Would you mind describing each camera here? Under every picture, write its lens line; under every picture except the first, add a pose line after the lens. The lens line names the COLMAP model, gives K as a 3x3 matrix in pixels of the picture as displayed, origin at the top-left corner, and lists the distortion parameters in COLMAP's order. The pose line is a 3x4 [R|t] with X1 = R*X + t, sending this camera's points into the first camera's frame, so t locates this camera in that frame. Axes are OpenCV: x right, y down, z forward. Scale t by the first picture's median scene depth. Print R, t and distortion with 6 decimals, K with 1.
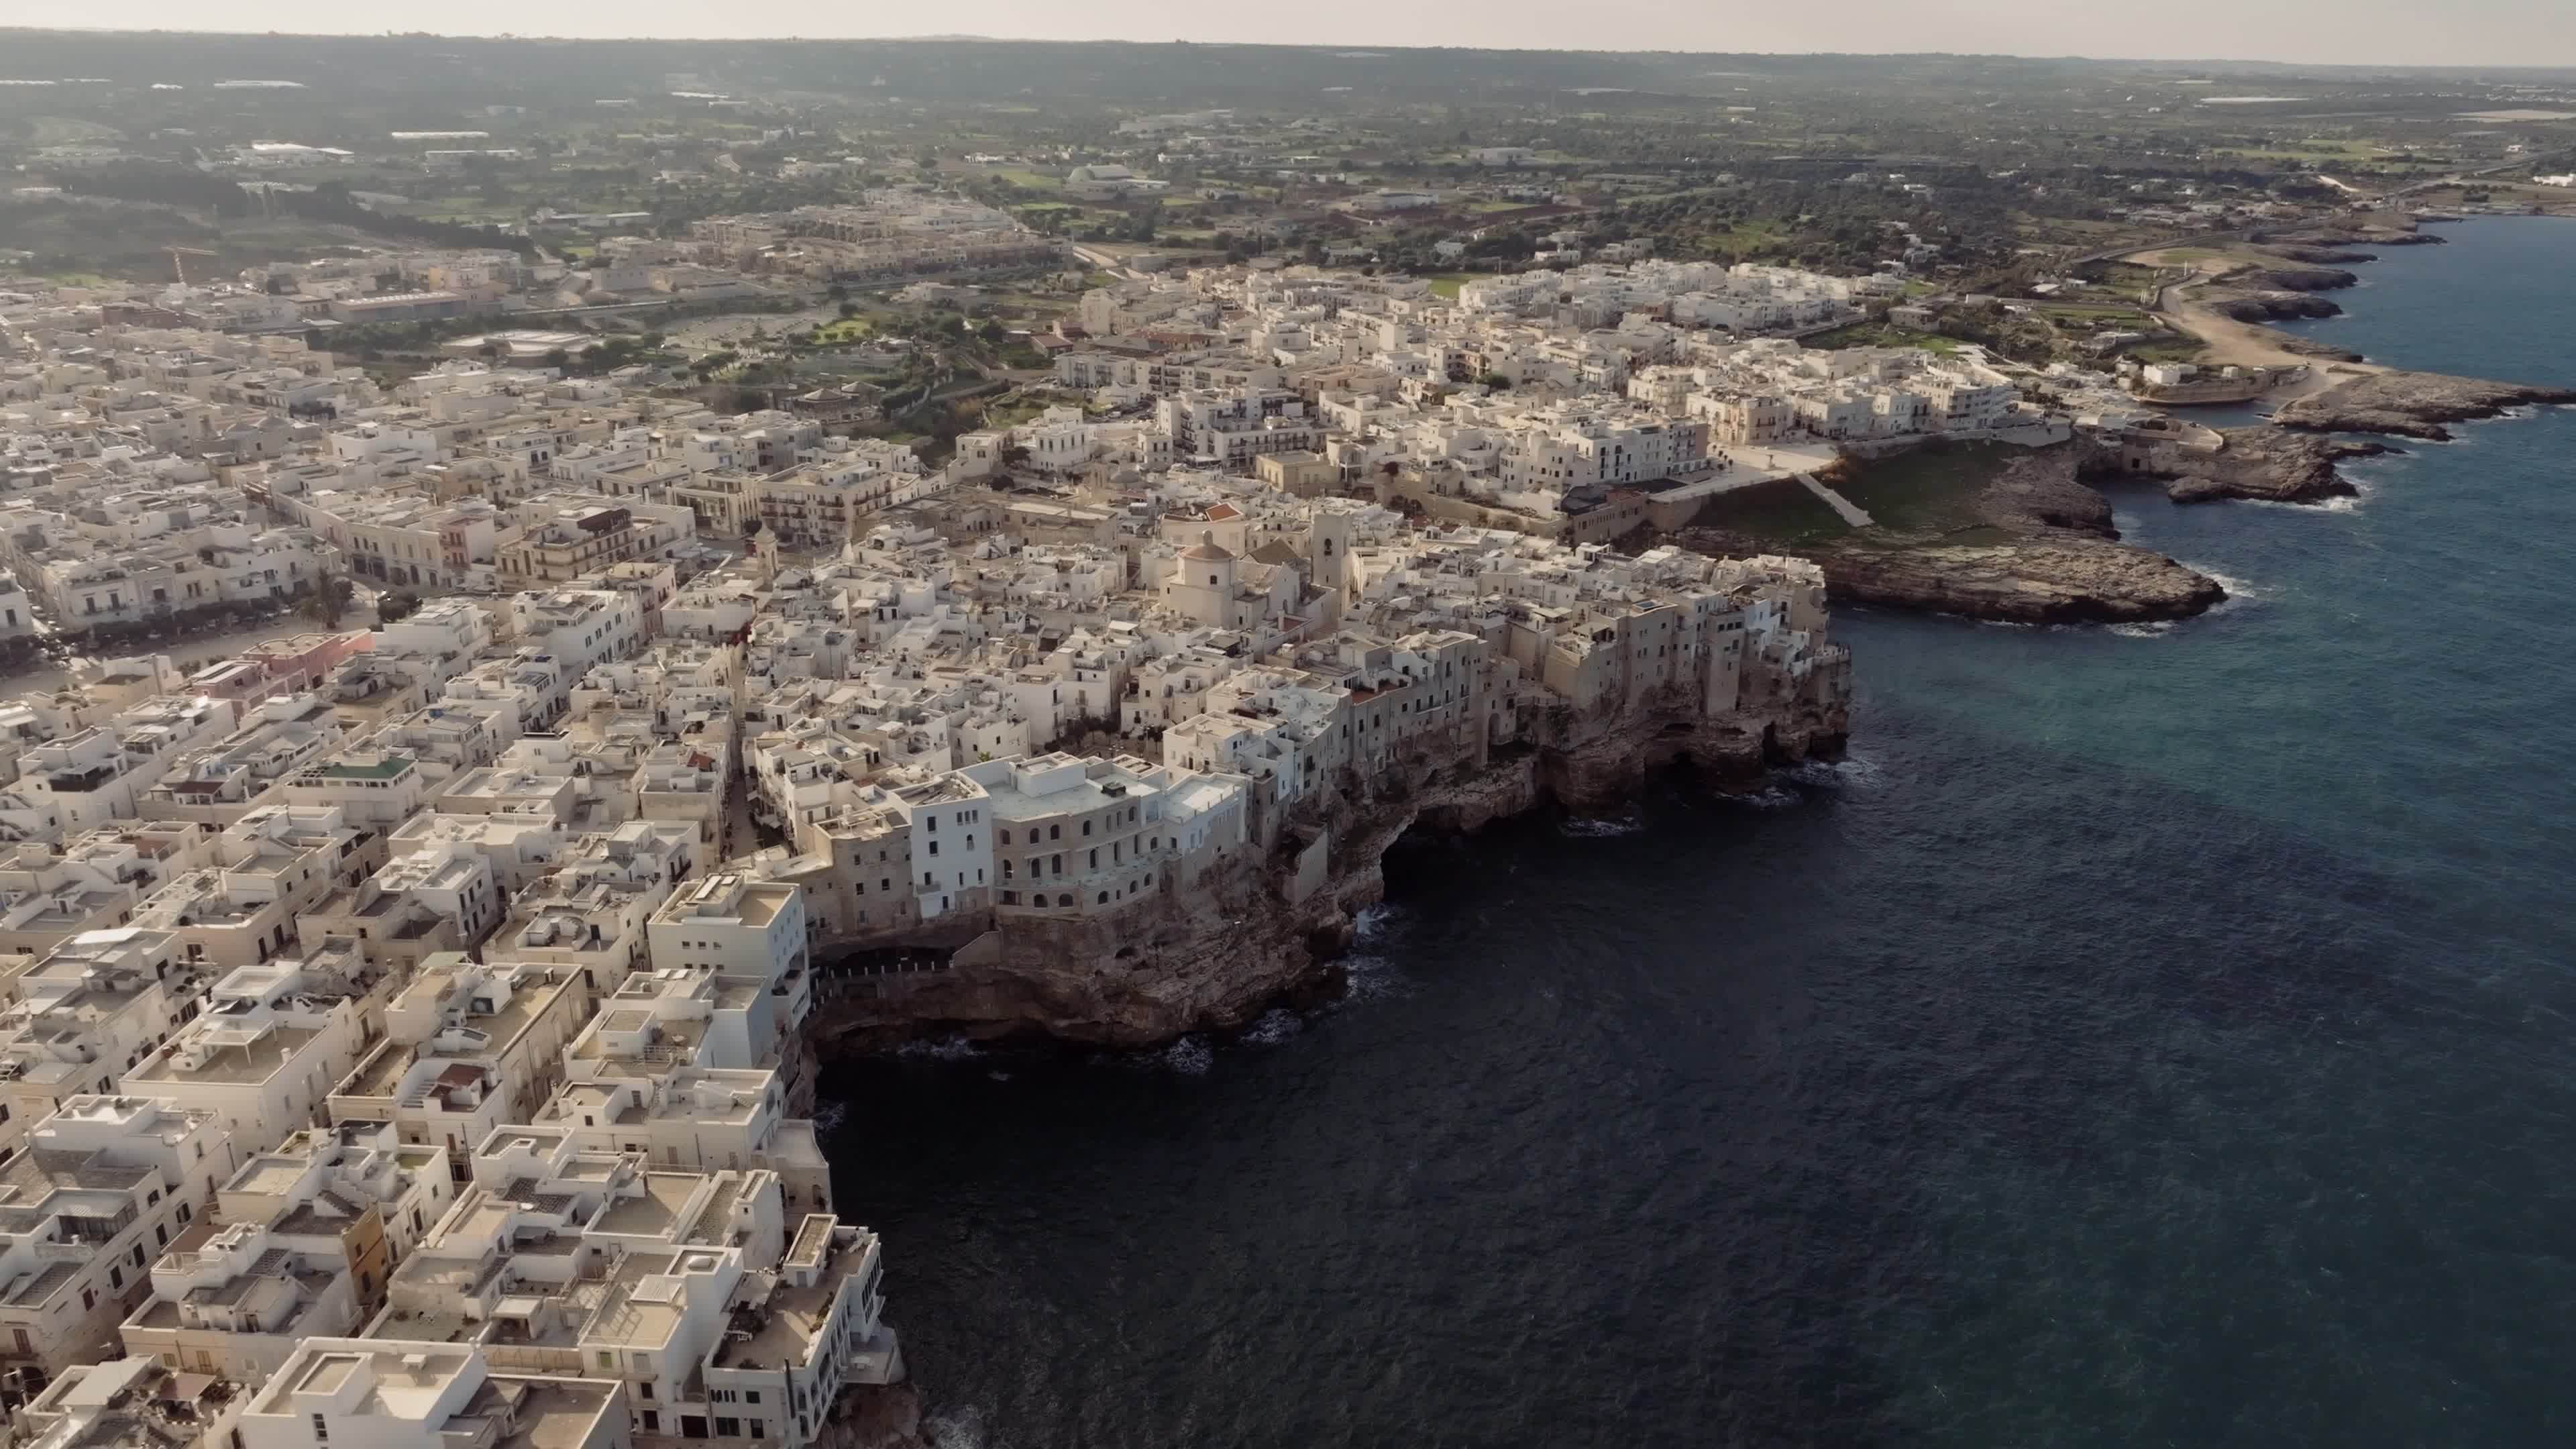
lens RADIAL K [[1810.2, 0, 1283.3], [0, 1810.2, 721.3], [0, 0, 1]] dist [0.010181, -0.006250]
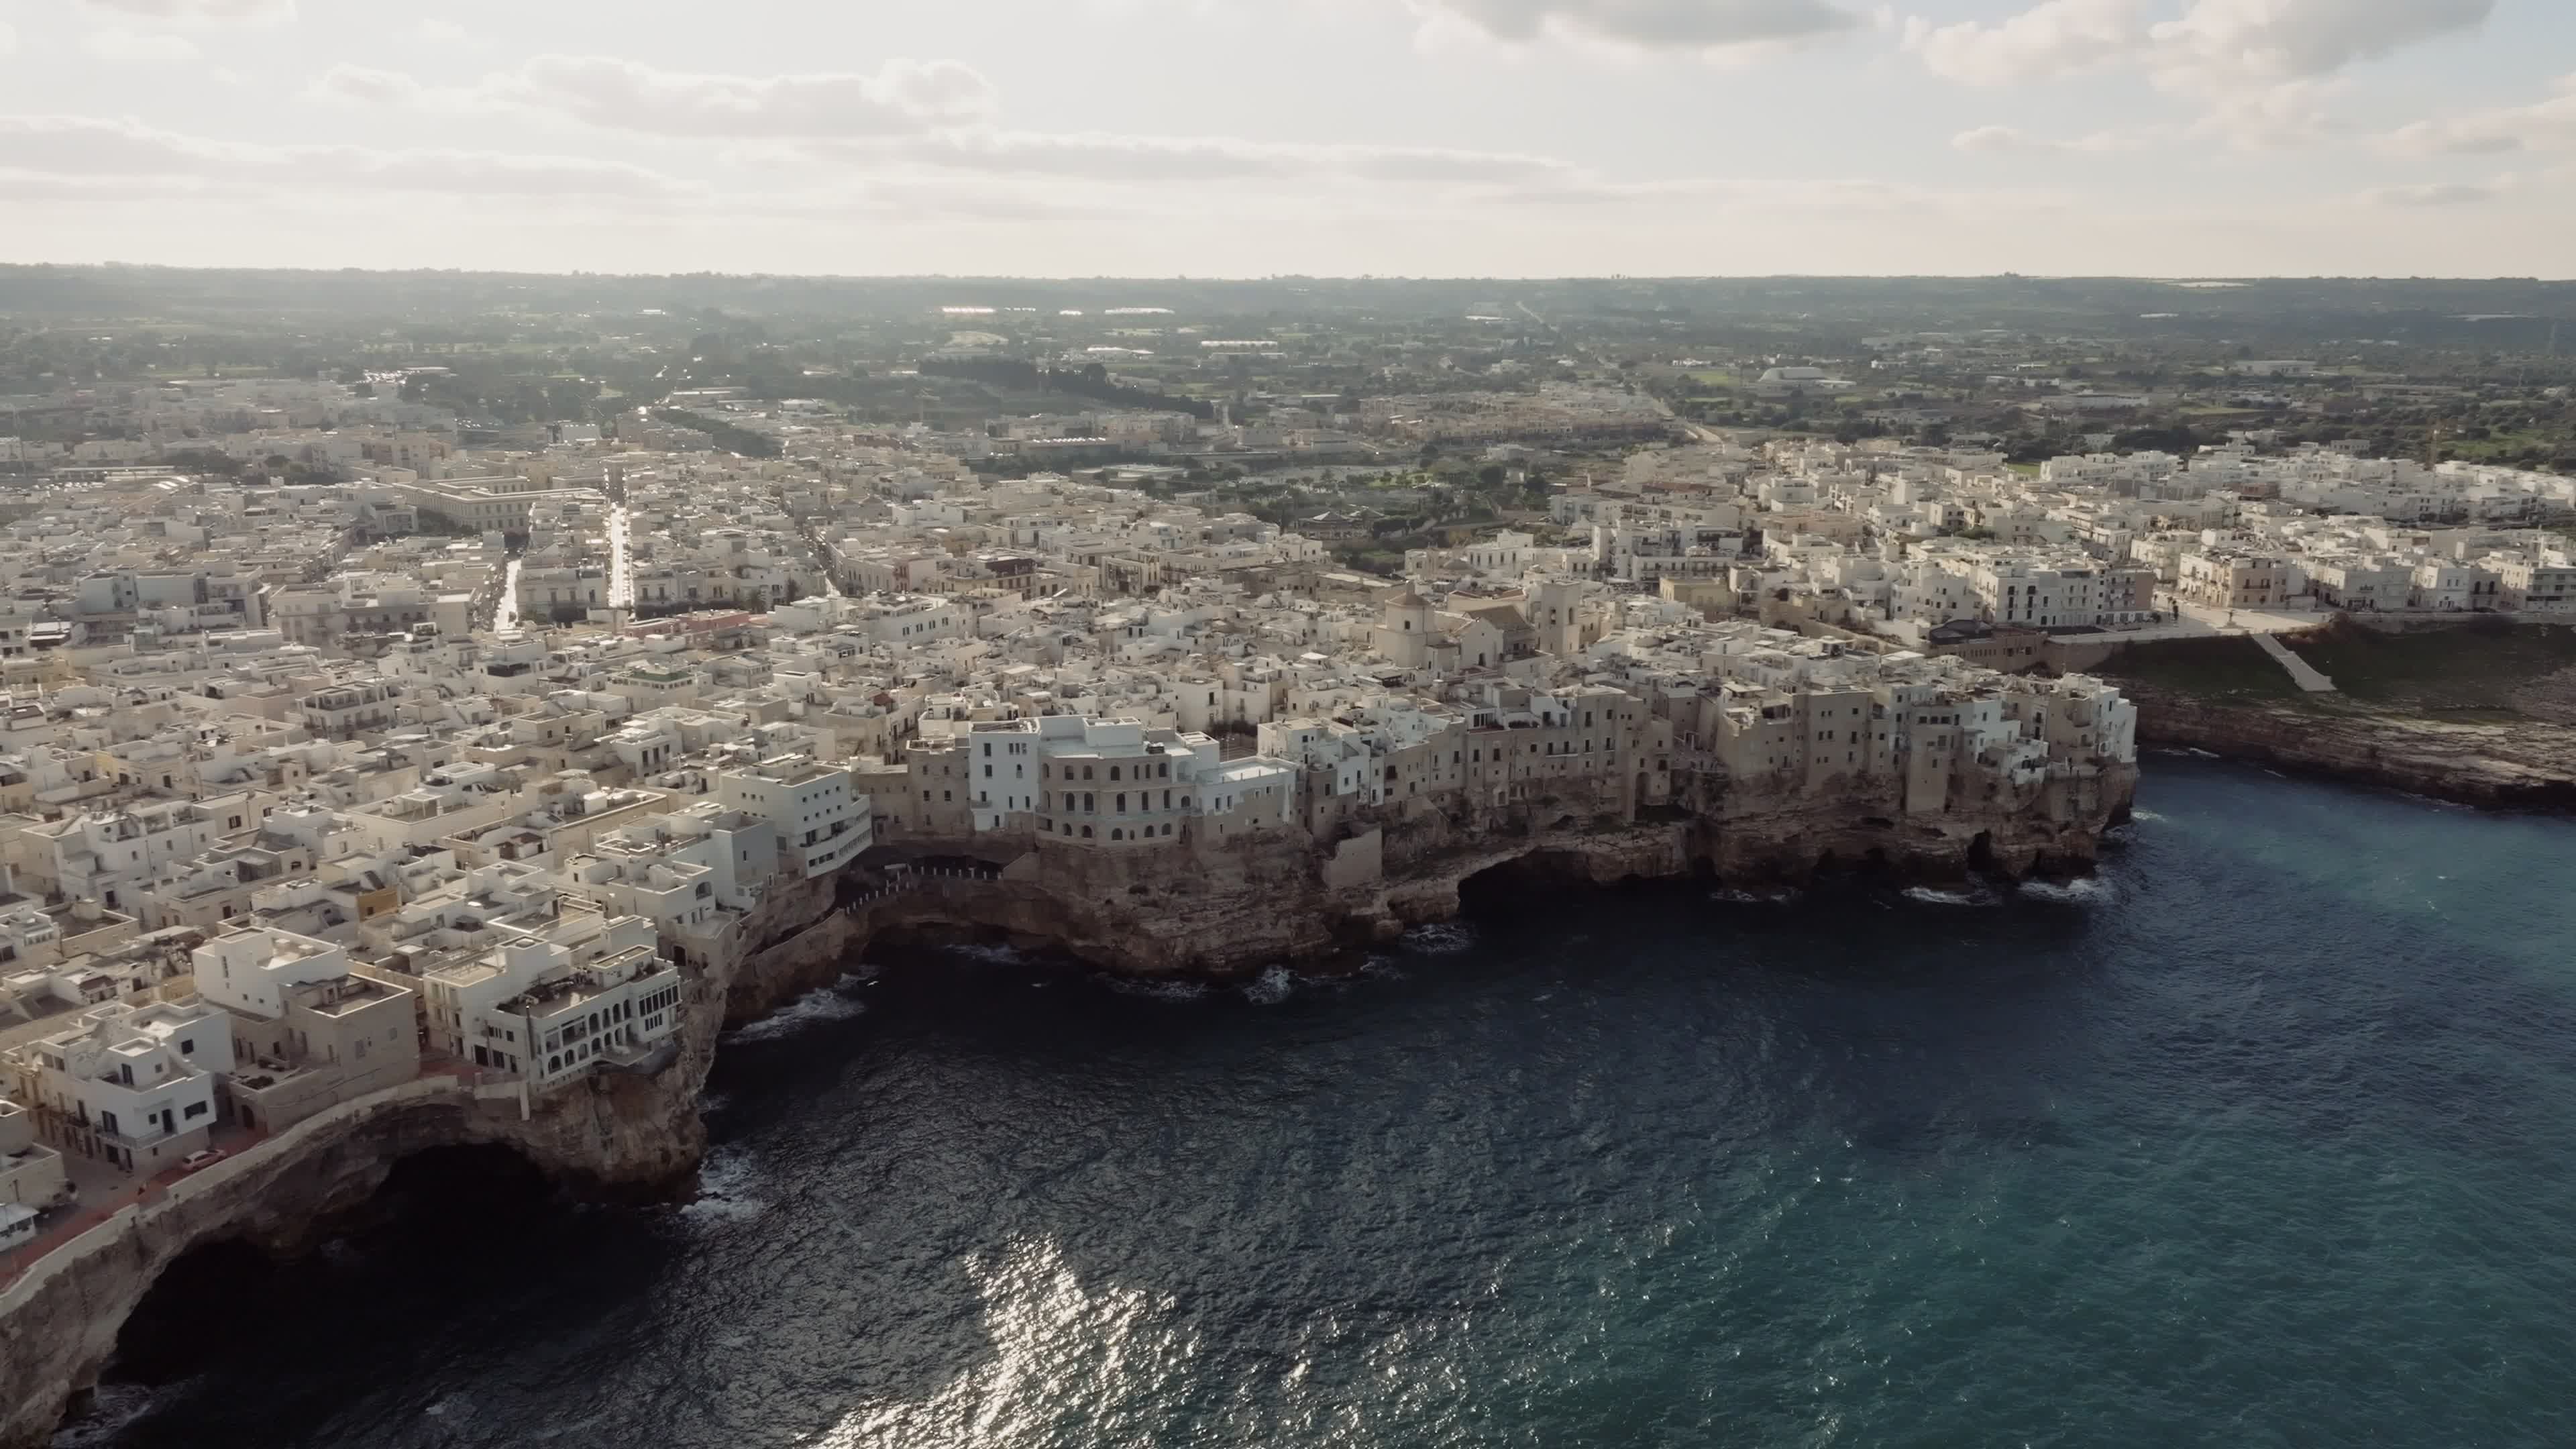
lens RADIAL K [[1808.7, 0, 1282.1], [0, 1808.7, 718.8], [0, 0, 1]] dist [0.016240, -0.033741]
pose [[0.902211, 0.091050, -0.421574, 0.339764], [-0.142849, 0.985376, -0.092893, 0.084572], [0.406951, 0.144031, 0.902023, 0.001737]]
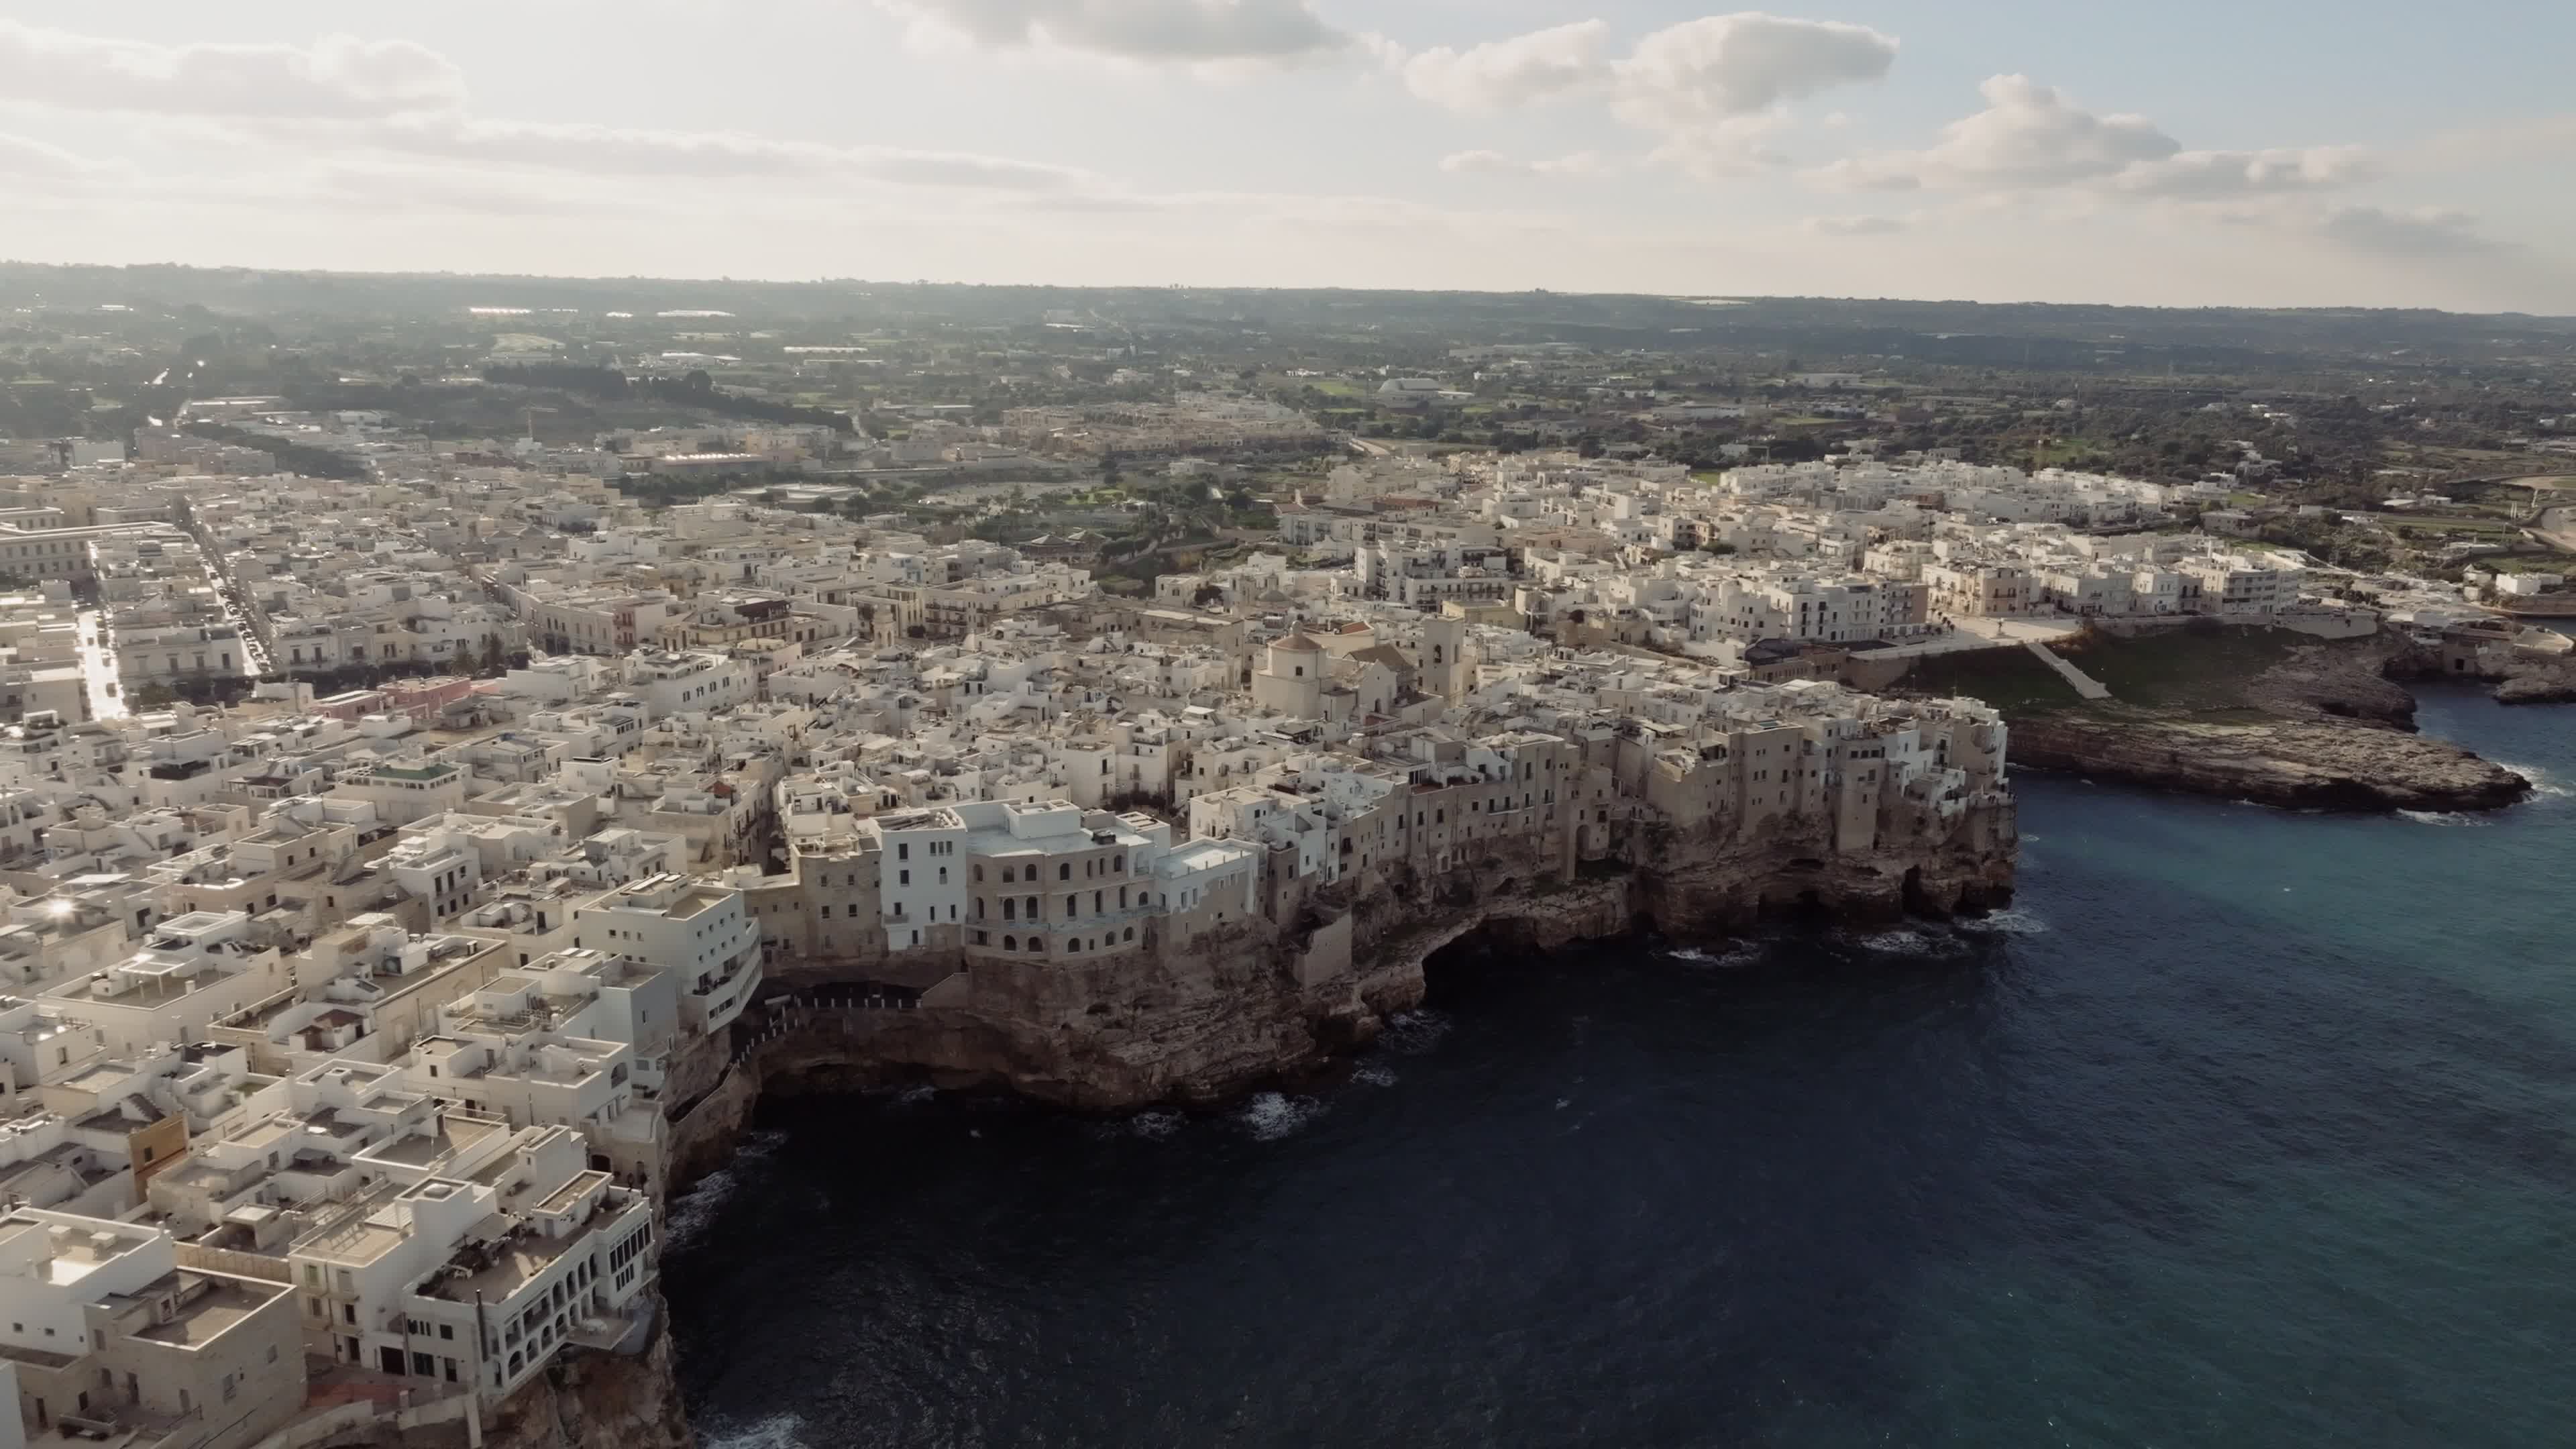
lens RADIAL K [[1810.2, 0, 1283.3], [0, 1810.2, 721.3], [0, 0, 1]] dist [0.010181, -0.006250]
pose [[0.980396, 0.049683, -0.190671, 0.133182], [-0.073935, 0.989740, -0.122267, 0.064643], [0.182640, 0.133967, 0.974010, 0.056059]]
